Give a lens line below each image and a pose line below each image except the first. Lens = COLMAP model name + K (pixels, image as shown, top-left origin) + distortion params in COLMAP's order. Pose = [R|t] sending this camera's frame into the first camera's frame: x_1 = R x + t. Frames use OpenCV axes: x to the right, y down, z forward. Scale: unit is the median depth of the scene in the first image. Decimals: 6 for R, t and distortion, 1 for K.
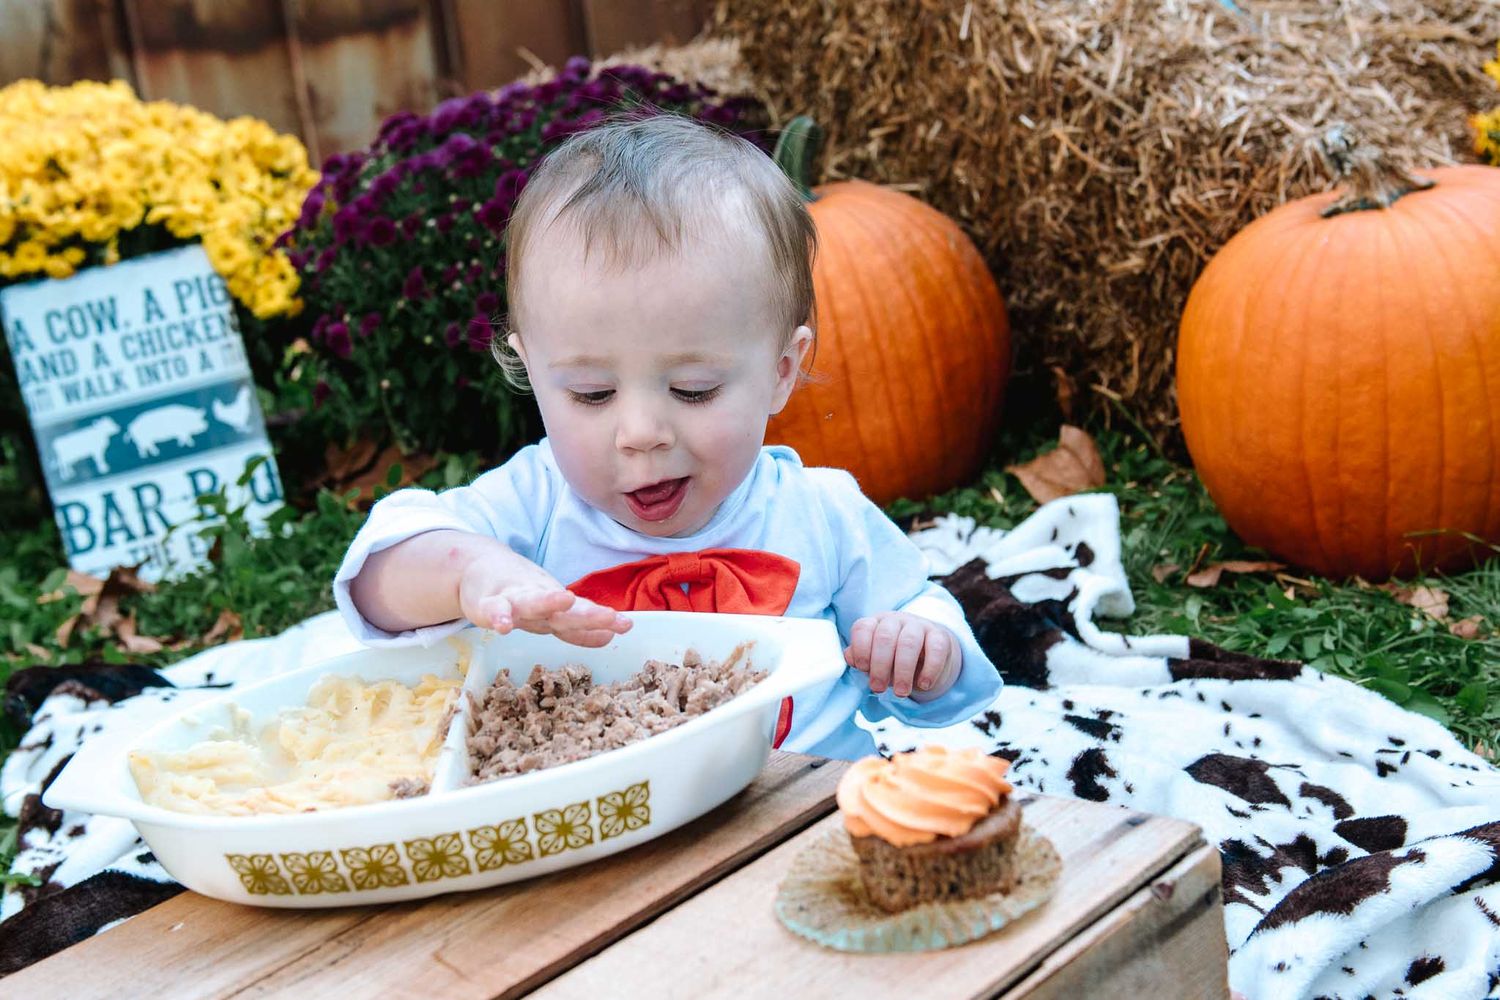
lens RADIAL K [[2186.3, 0, 730.5], [0, 2186.3, 498.9], [0, 0, 1]] dist [-0.004903, 0.000000]
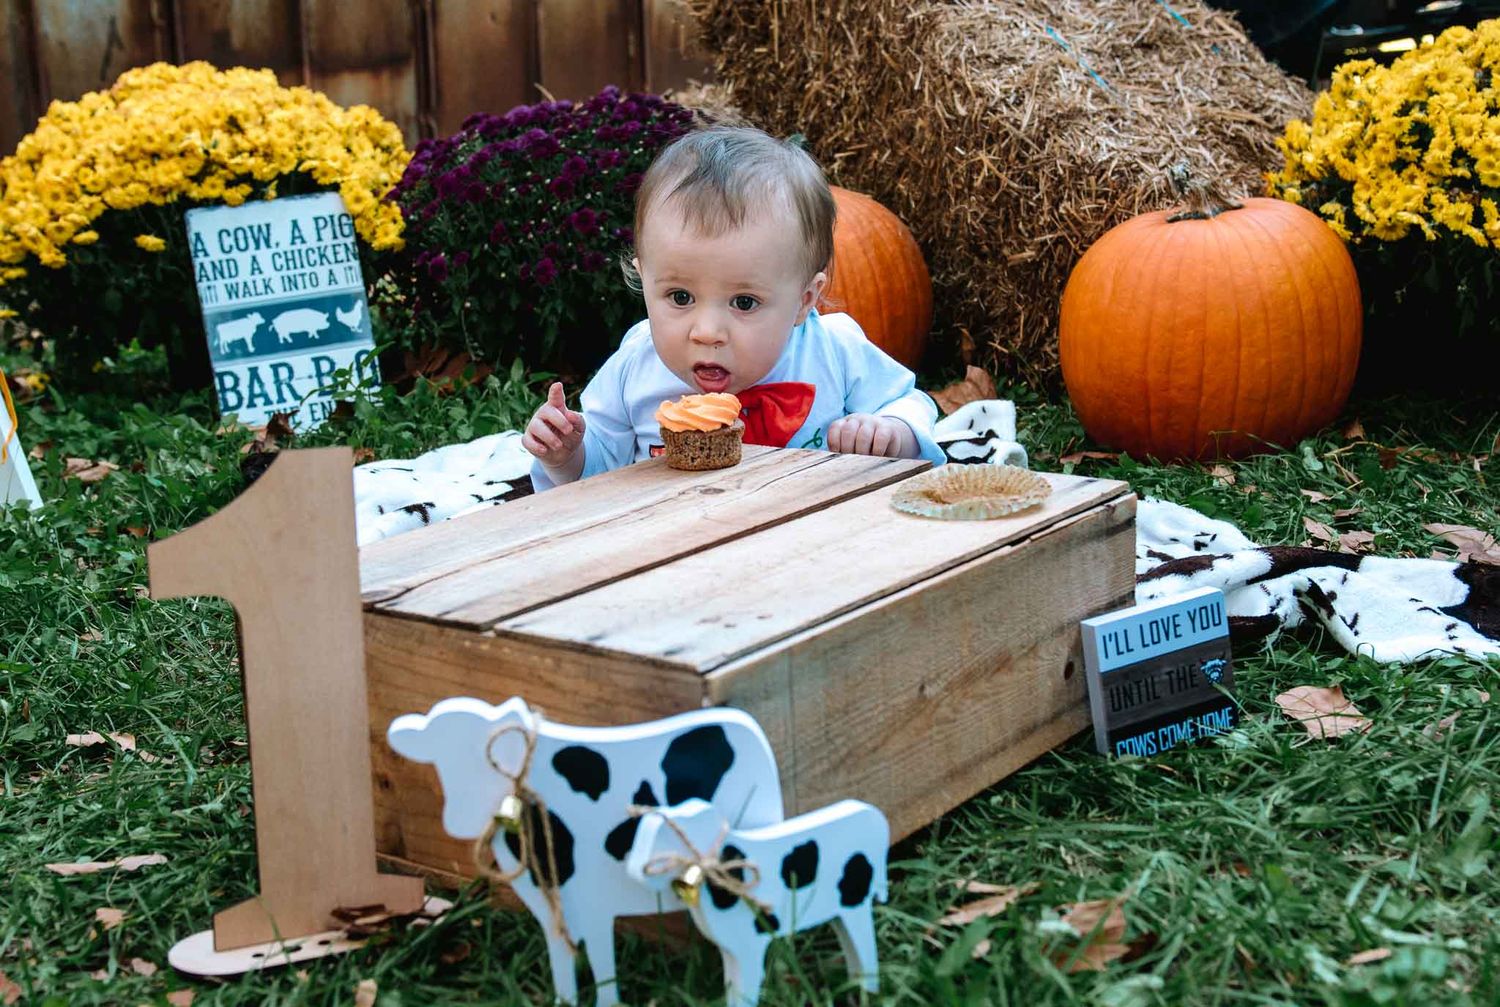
lens RADIAL K [[1998.8, 0, 702.5], [0, 1998.8, 499.1], [0, 0, 1]] dist [-0.025273, 0.000000]
pose [[0.993291, 0.080156, 0.083351, -0.121133], [-0.077564, 0.996411, -0.033889, 0.110888], [-0.085768, 0.027196, 0.995944, -0.273249]]
